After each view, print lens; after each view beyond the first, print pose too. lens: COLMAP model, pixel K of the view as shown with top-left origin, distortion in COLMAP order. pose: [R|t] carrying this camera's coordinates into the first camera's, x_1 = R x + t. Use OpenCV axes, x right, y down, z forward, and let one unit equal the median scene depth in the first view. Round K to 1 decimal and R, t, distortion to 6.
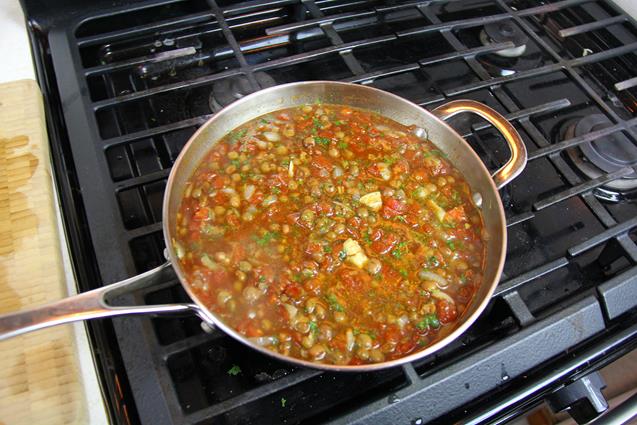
lens RADIAL K [[624.7, 0, 318.9], [0, 624.7, 211.2], [0, 0, 1]] dist [-0.000944, 0.000000]
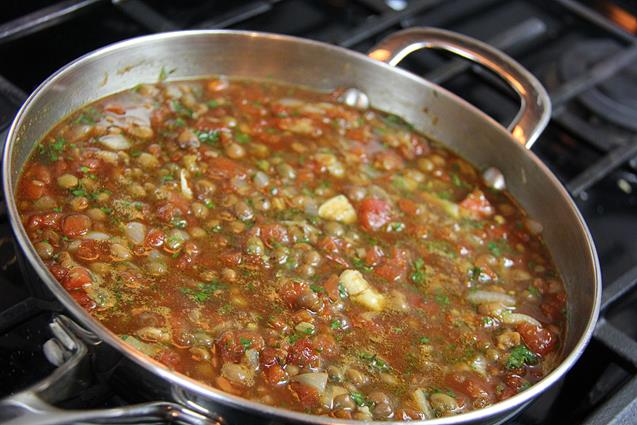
lens RADIAL K [[1764.9, 0, 318.9], [0, 1764.9, 213.5], [0, 0, 1]] dist [0.280200, 0.000000]
pose [[0.897687, -0.173952, 0.404845, -0.577153], [0.245477, 0.960423, -0.131641, 0.191731], [-0.365923, 0.217553, 0.904860, -0.445745]]
